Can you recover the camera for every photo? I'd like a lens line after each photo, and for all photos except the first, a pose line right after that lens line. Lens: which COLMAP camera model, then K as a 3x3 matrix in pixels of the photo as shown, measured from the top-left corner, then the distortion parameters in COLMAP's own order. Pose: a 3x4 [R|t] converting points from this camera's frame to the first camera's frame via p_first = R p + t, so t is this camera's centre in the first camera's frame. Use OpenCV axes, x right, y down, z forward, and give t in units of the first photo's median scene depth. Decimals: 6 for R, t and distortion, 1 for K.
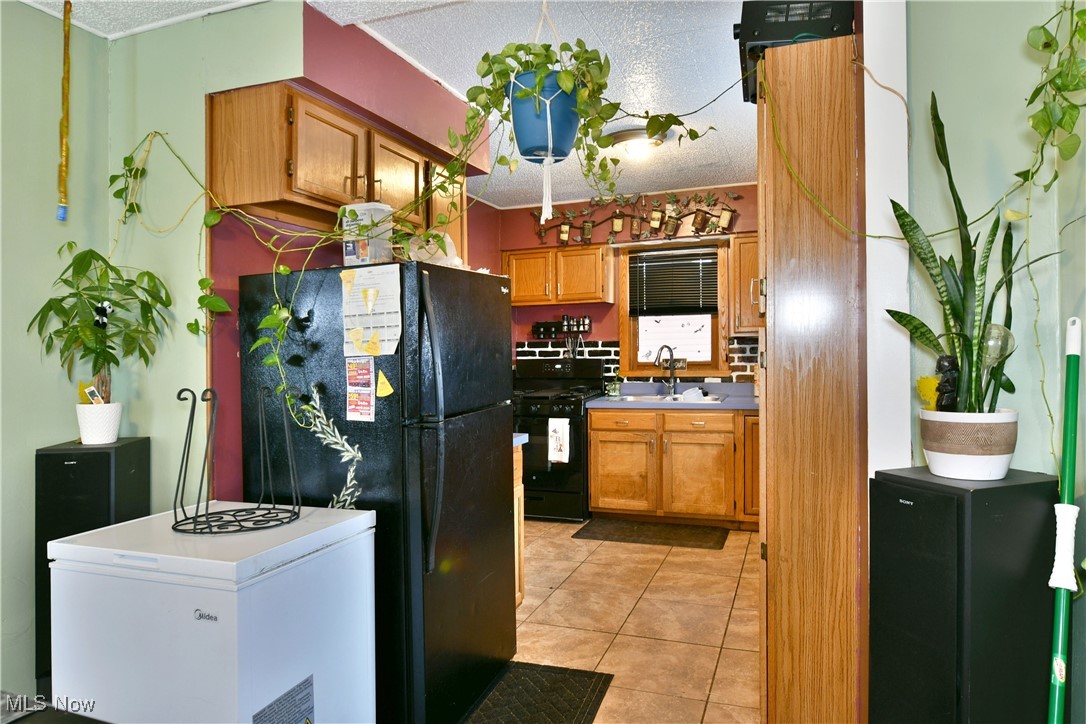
lens RADIAL K [[666.8, 0, 547.9], [0, 666.8, 356.5], [0, 0, 1]] dist [-0.017724, -0.006575]
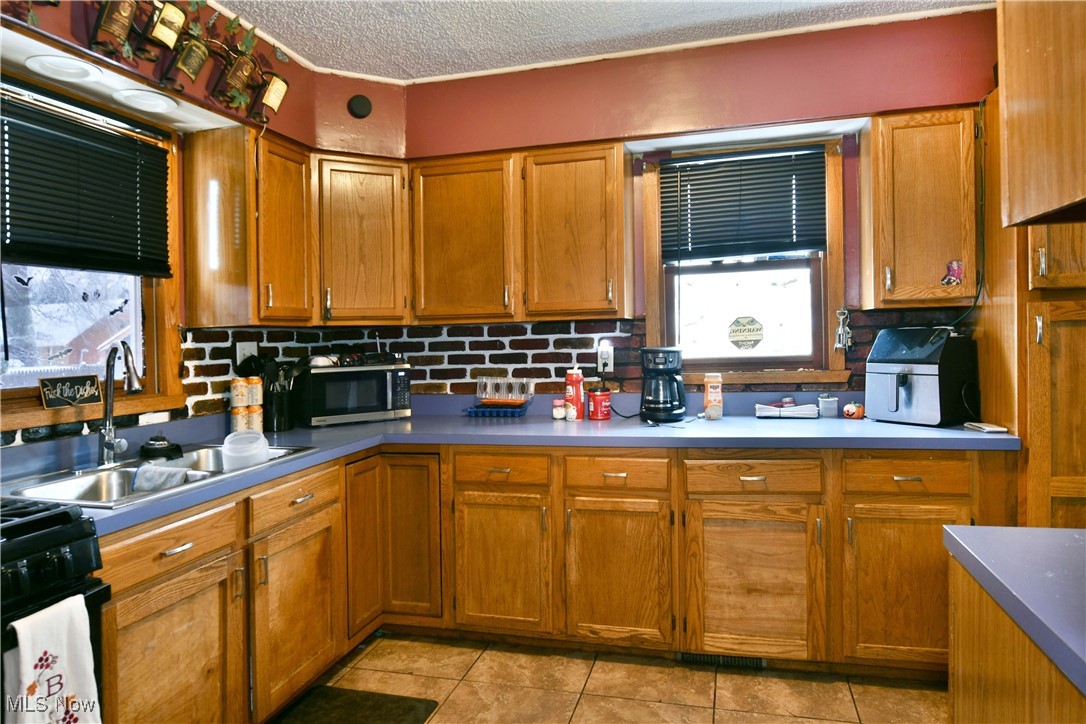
lens RADIAL K [[666.8, 0, 548.4], [0, 666.8, 358.0], [0, 0, 1]] dist [-0.017724, -0.006575]
pose [[-0.098638, -0.009777, 0.995075, -0.247513], [0.042178, 0.999012, 0.013997, -0.001569], [-0.994229, 0.043350, -0.098128, 0.780440]]
